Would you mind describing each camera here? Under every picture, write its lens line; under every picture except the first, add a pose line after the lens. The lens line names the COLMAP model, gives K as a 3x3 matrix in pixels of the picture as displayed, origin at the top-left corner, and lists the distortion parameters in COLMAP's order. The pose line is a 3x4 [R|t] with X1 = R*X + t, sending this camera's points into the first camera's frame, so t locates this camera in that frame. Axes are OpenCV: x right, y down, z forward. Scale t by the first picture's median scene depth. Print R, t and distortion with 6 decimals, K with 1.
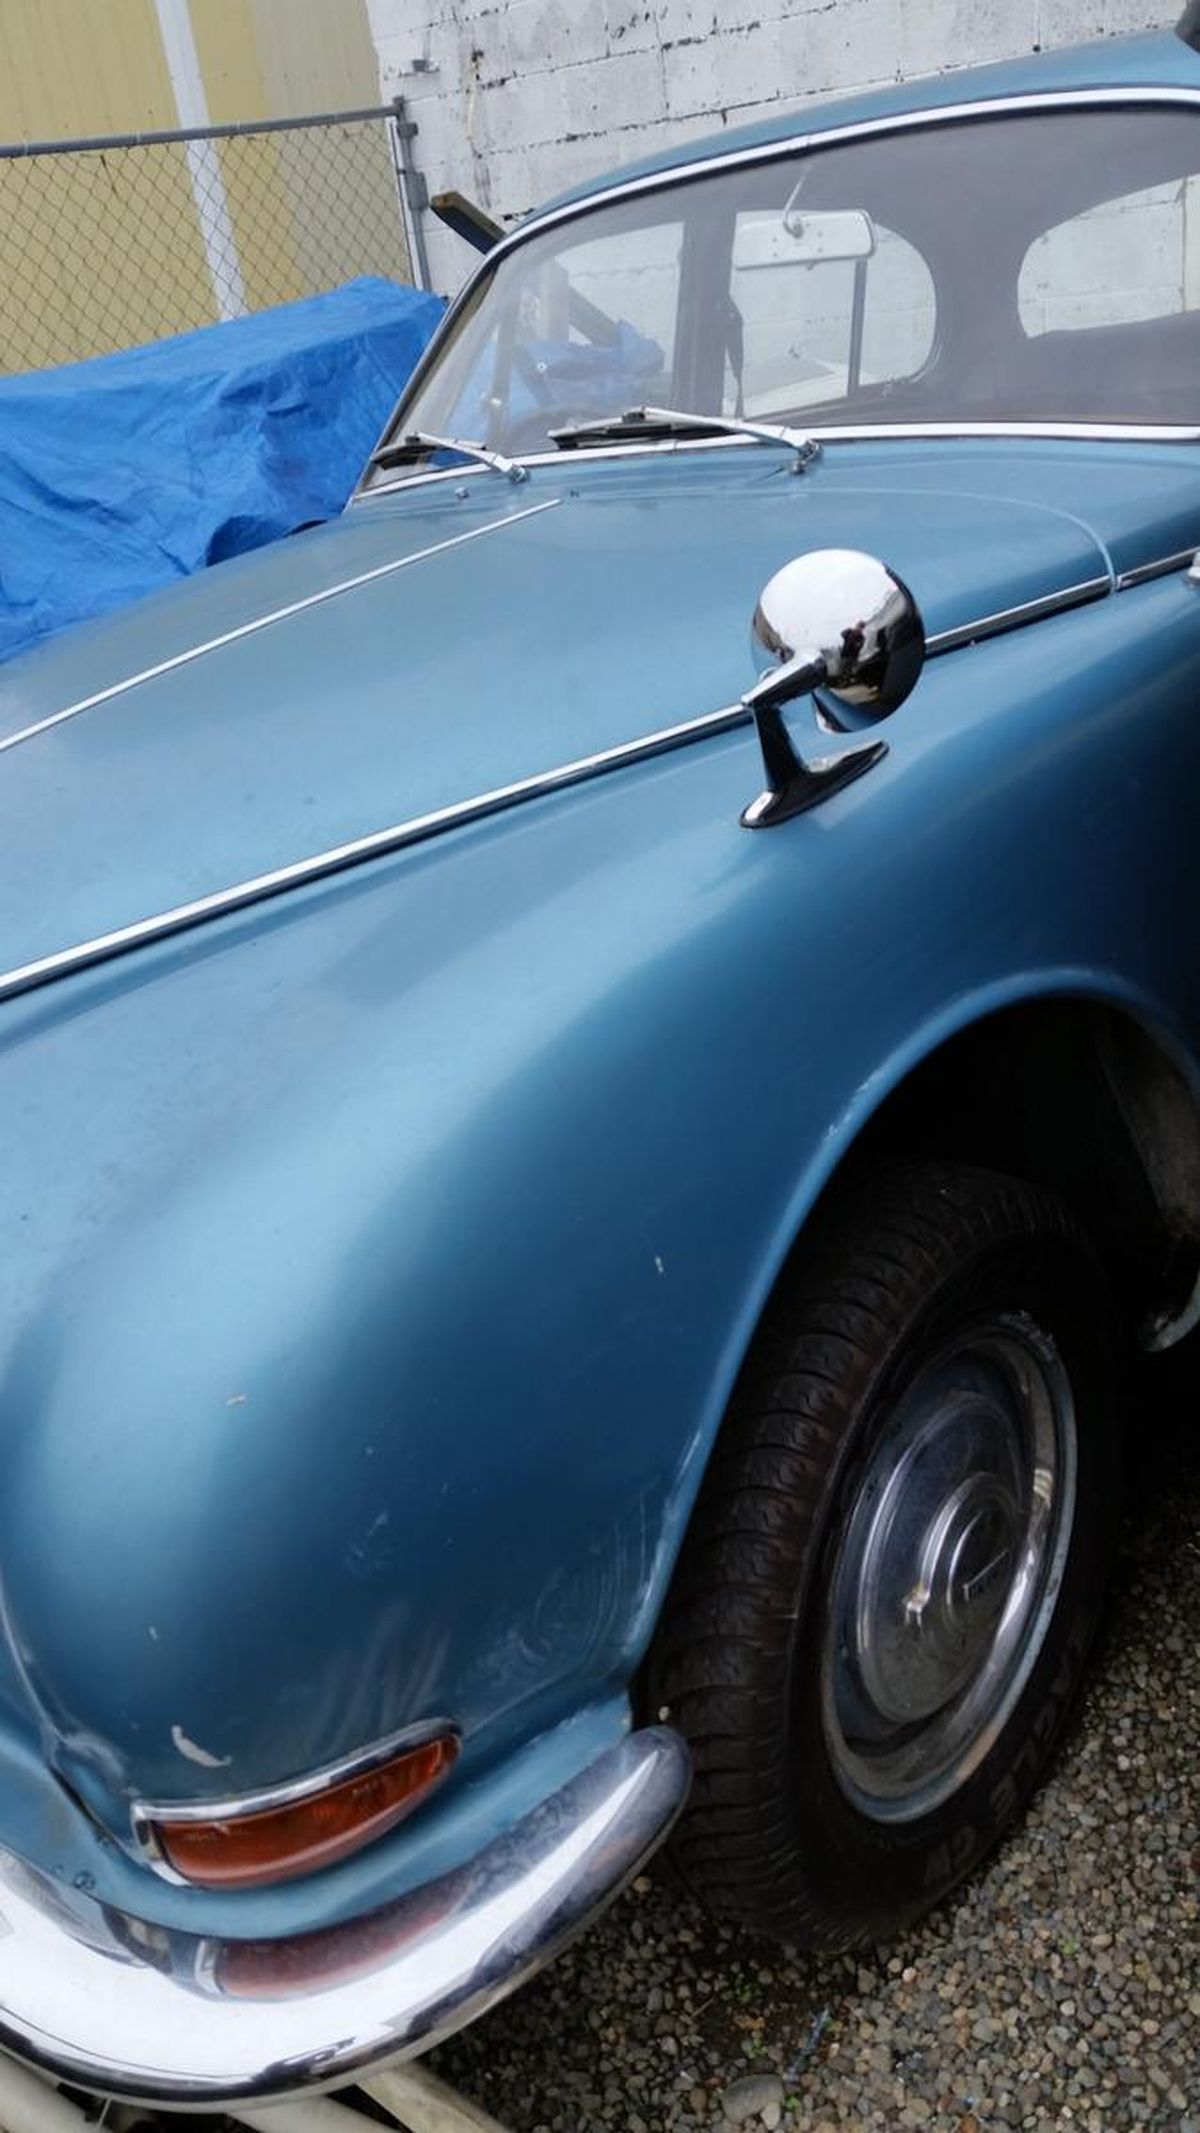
lens RADIAL K [[1729.9, 0, 592.9], [0, 1729.9, 1051.5], [0, 0, 1]] dist [0.133797, -0.241650]
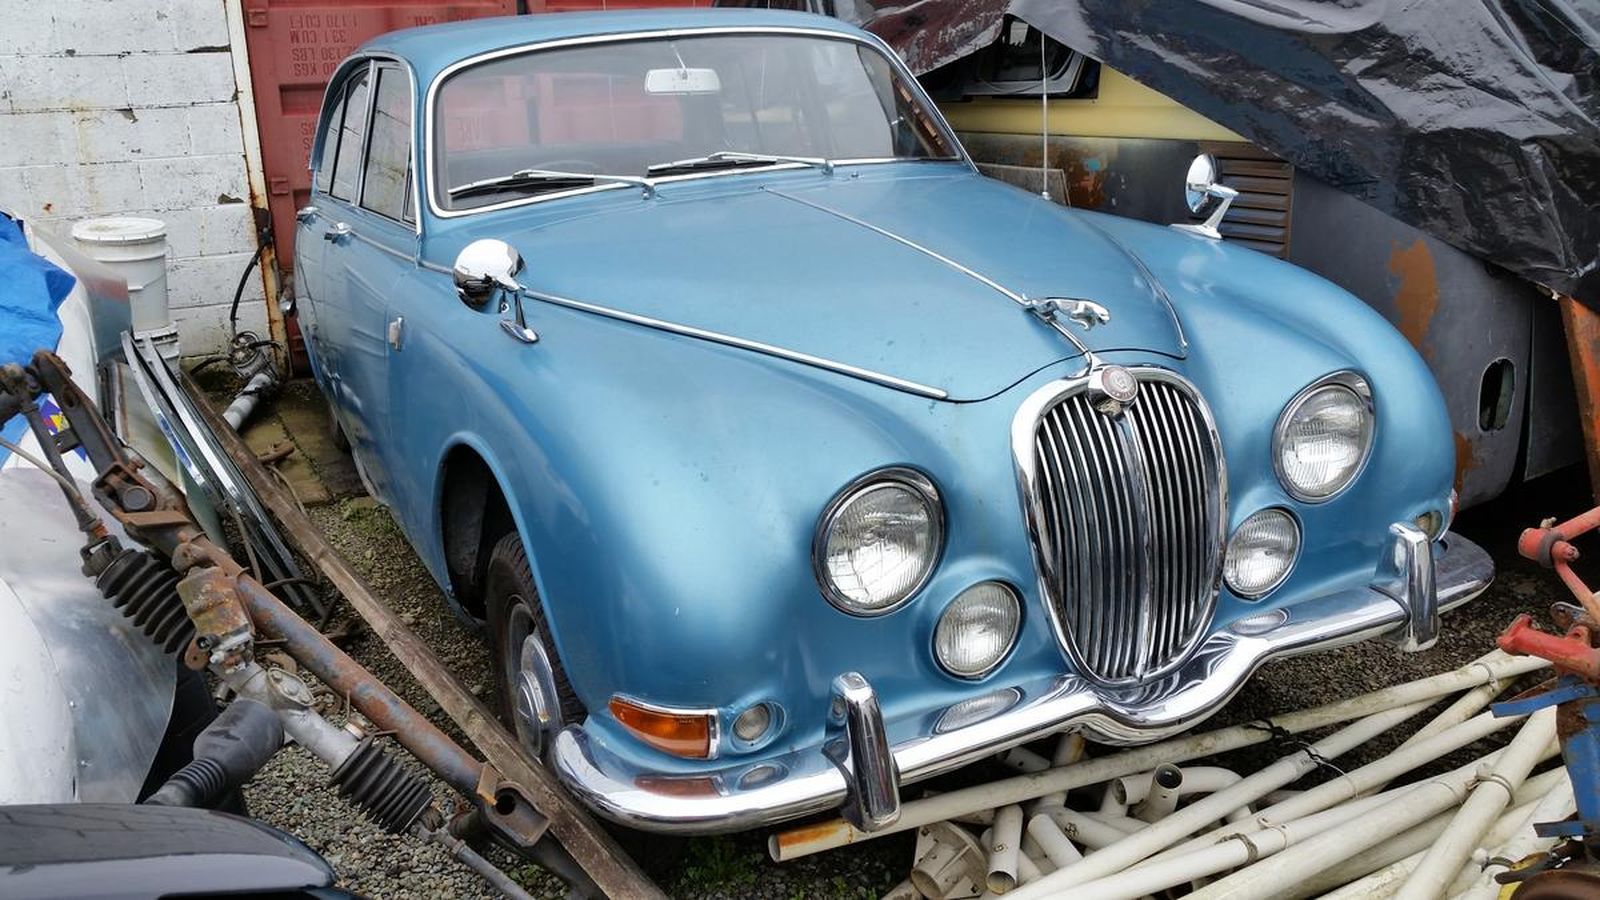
lens RADIAL K [[1303.0, 0, 800.0], [0, 1303.0, 450.0], [0, 0, 1]] dist [0.177545, -0.376344]
pose [[0.383976, -0.148132, 0.911383, -1.672083], [0.368995, 0.929421, -0.004398, -0.035560], [-0.846407, 0.337984, 0.411535, 0.576154]]
